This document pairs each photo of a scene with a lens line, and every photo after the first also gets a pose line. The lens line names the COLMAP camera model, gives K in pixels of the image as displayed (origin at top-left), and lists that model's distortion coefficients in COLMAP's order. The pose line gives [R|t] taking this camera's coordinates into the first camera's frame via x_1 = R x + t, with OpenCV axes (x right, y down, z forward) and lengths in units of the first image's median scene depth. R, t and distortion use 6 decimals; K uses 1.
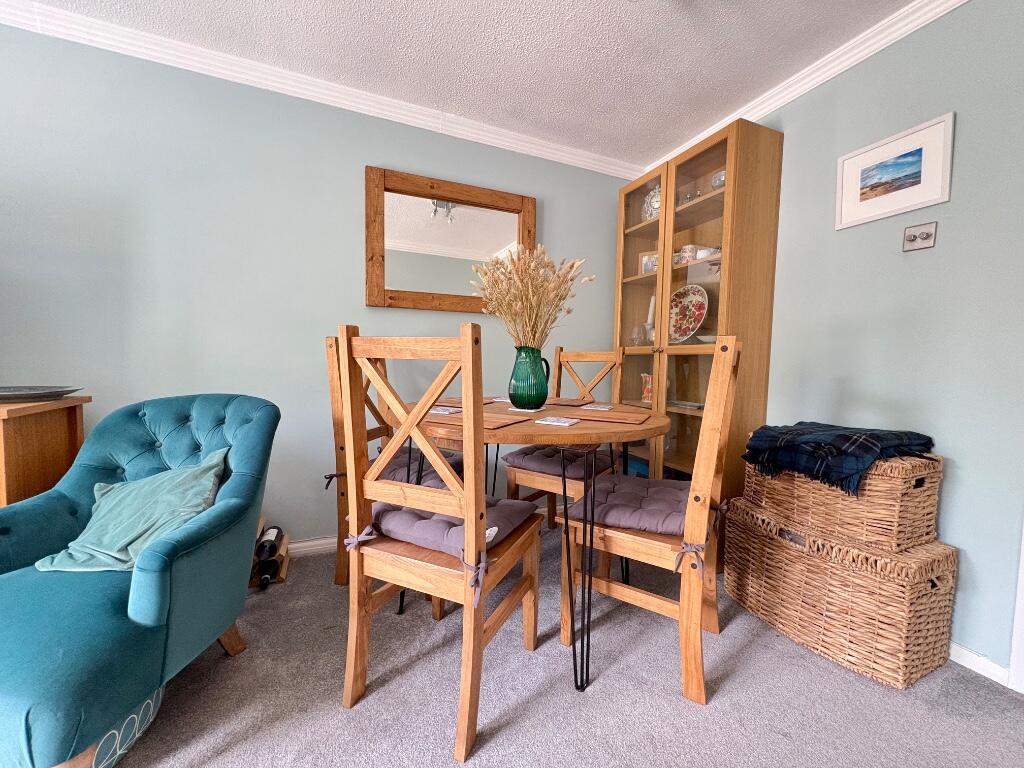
lens RADIAL K [[408.7, 0, 512.0], [0, 408.7, 384.0], [0, 0, 1]] dist [0.000066, 0.000074]
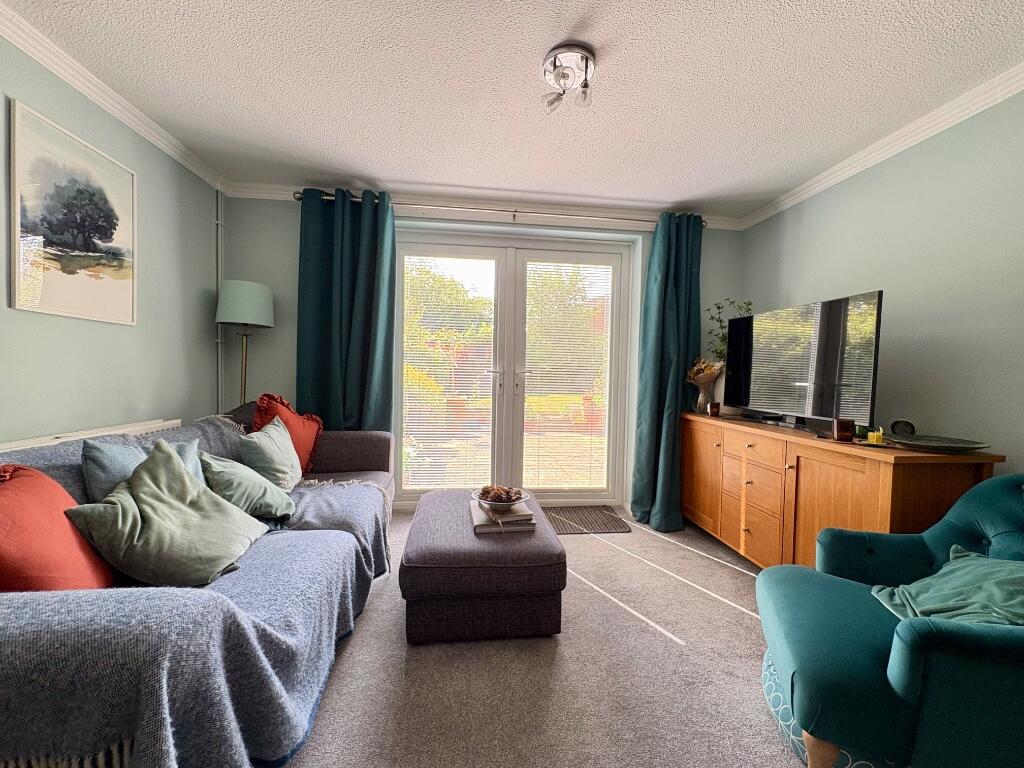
lens RADIAL K [[408.7, 0, 512.0], [0, 408.7, 384.0], [0, 0, 1]] dist [0.000066, 0.000074]
pose [[-0.283891, -0.003071, -0.958852, 0.259447], [-0.080004, 0.996584, 0.020496, -0.085087], [0.955513, 0.082531, -0.283167, 0.230097]]
